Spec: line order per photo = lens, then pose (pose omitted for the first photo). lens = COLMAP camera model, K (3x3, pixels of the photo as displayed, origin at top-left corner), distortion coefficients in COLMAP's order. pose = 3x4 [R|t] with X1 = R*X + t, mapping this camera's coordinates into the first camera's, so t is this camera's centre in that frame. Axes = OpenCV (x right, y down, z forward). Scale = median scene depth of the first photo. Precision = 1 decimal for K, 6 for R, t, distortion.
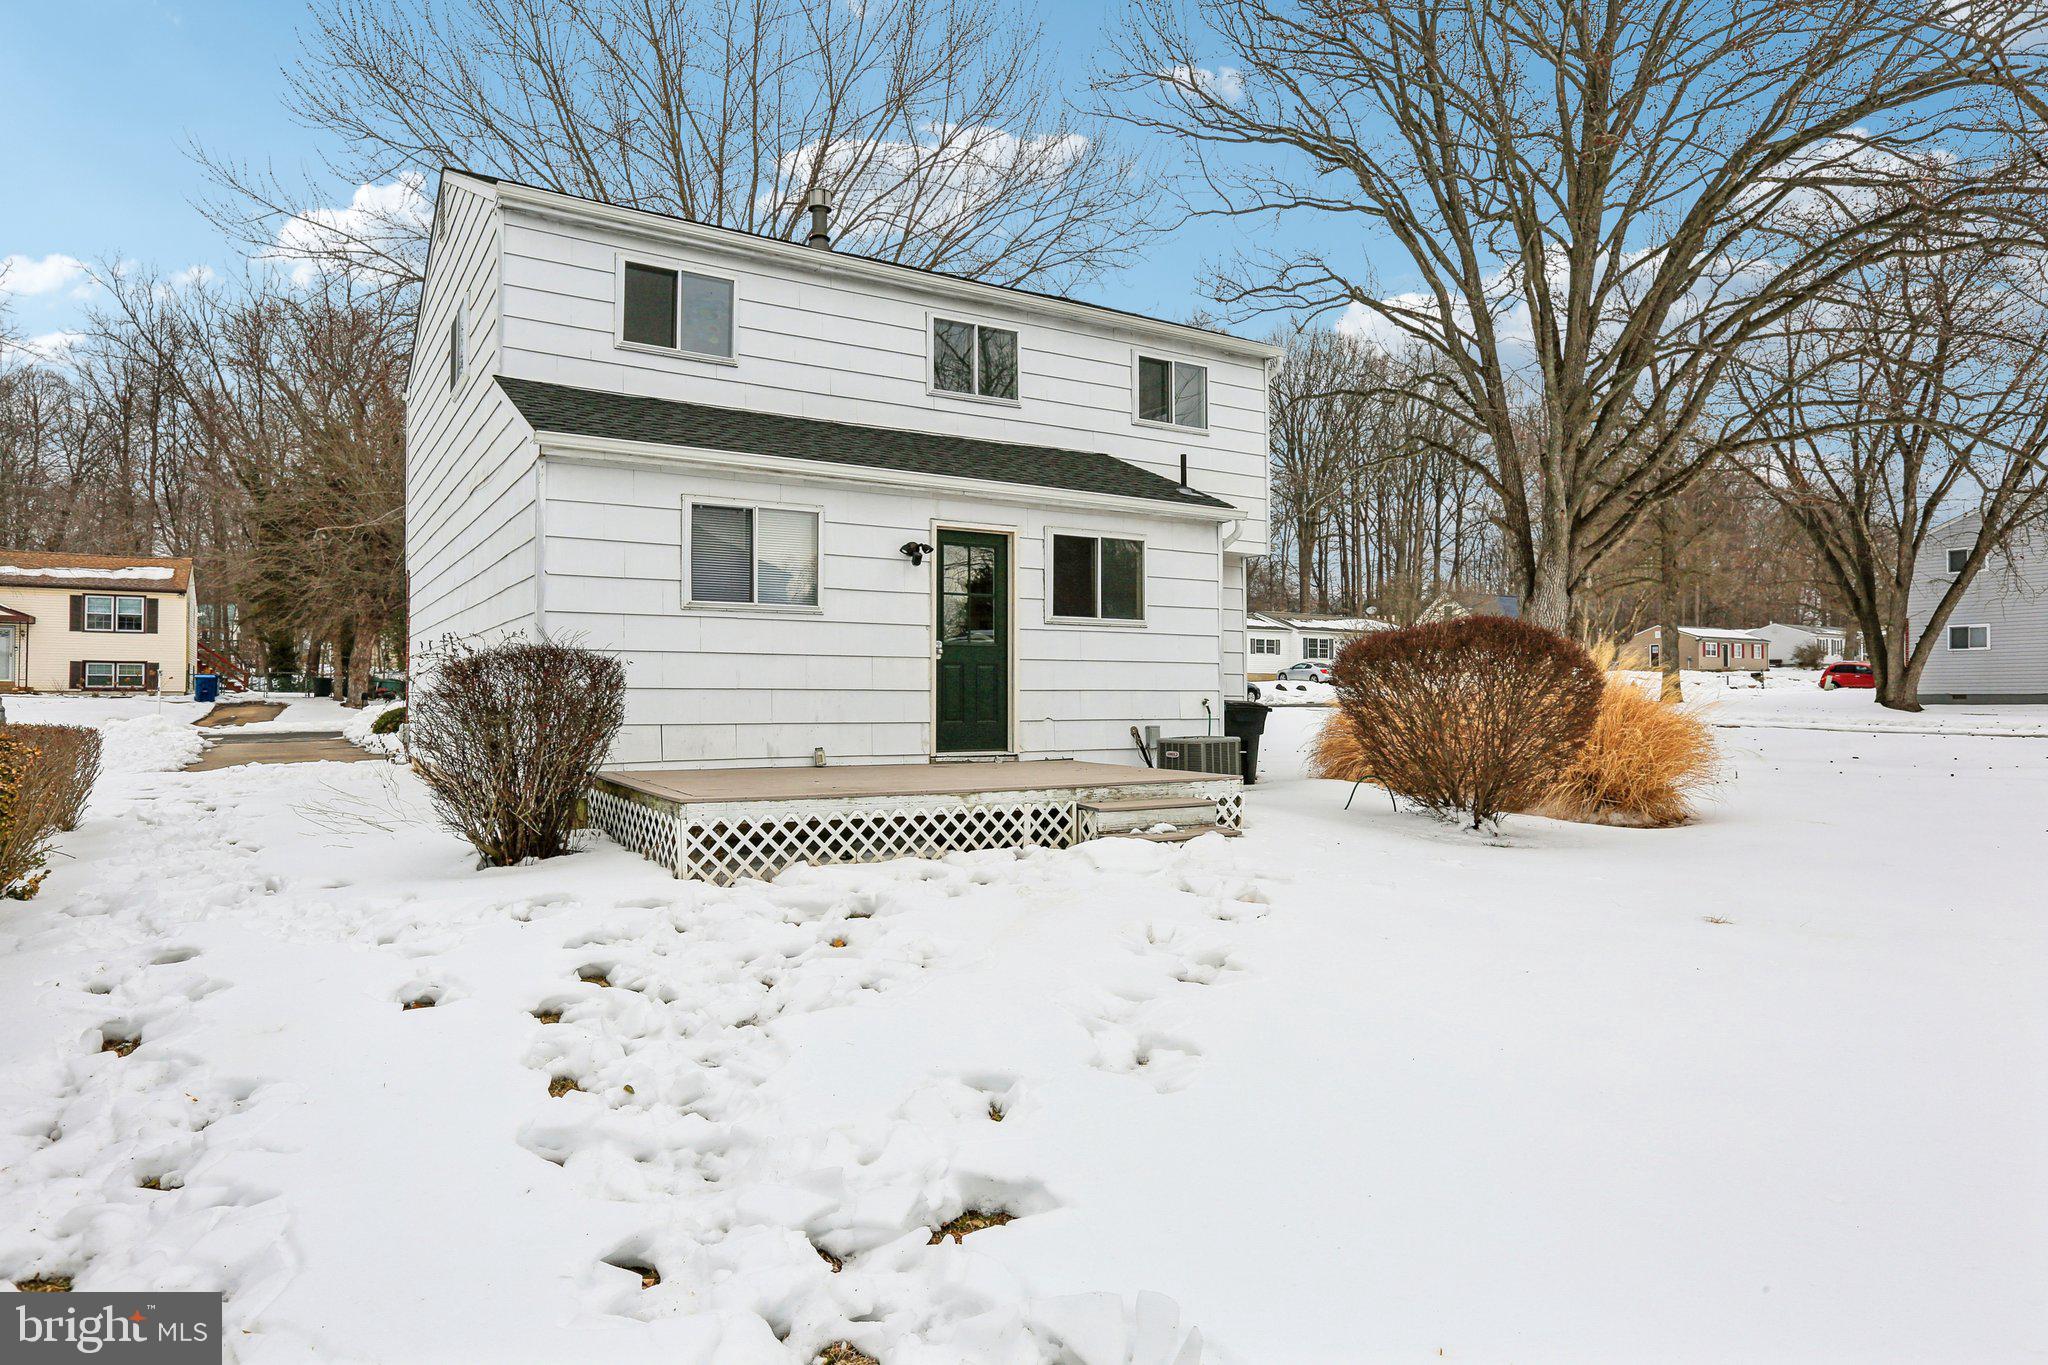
lens RADIAL K [[1228.7, 0, 1024.8], [0, 1228.7, 674.2], [0, 0, 1]] dist [-0.029953, -0.001569]
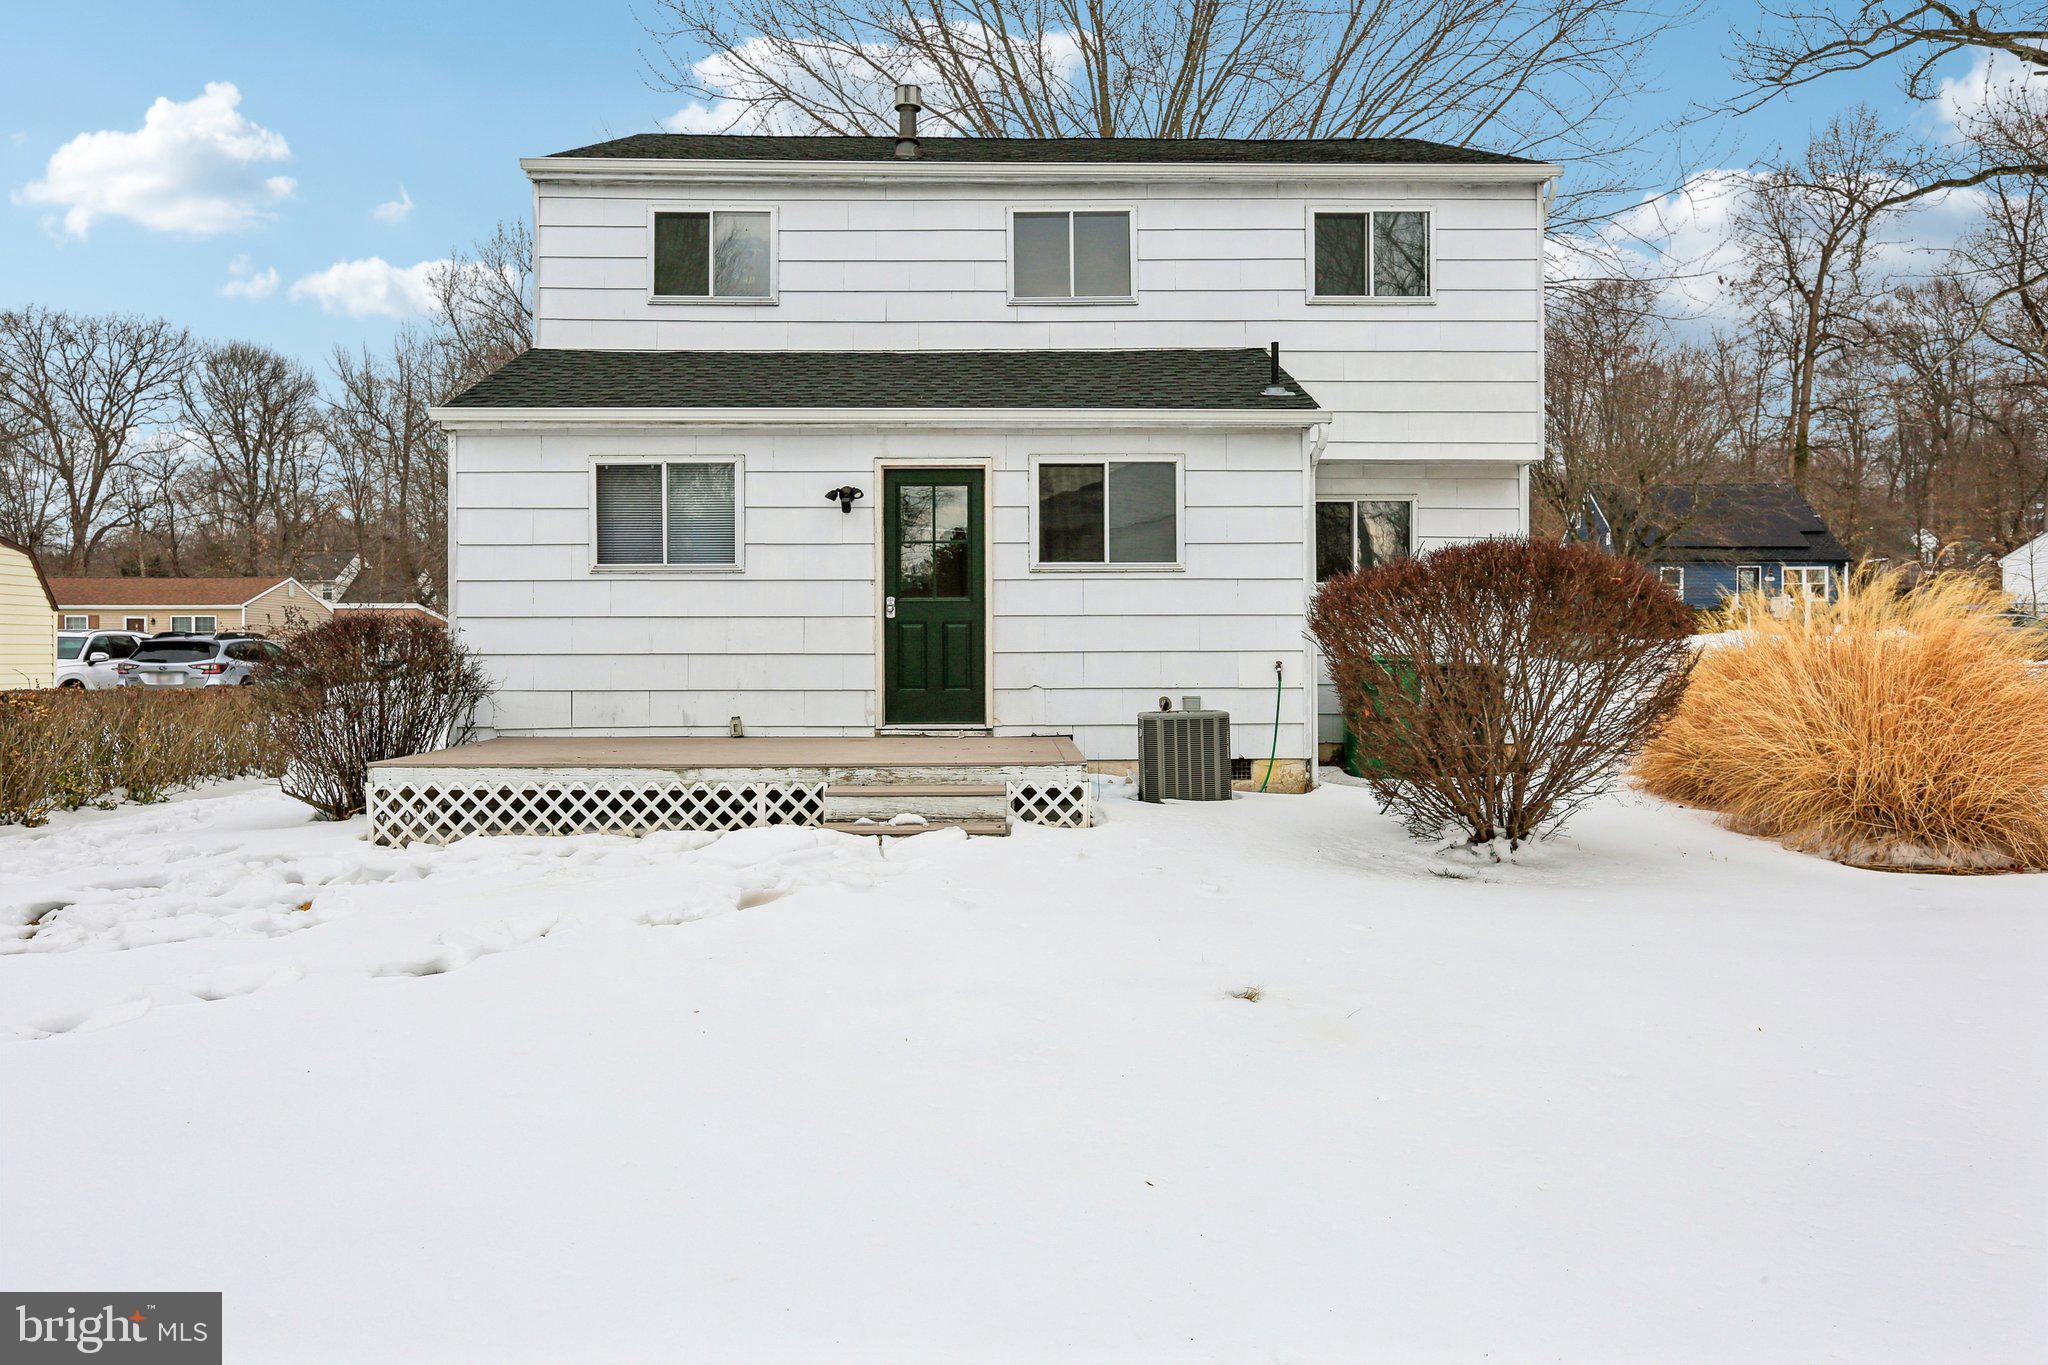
lens RADIAL K [[1469.3, 0, 1024.2], [0, 1469.3, 684.4], [0, 0, 1]] dist [-0.012820, 0.001755]
pose [[0.852748, 0.005101, -0.522298, 0.602716], [0.014721, 0.999320, 0.033793, 0.001102], [0.522115, -0.036505, 0.852093, 0.167045]]
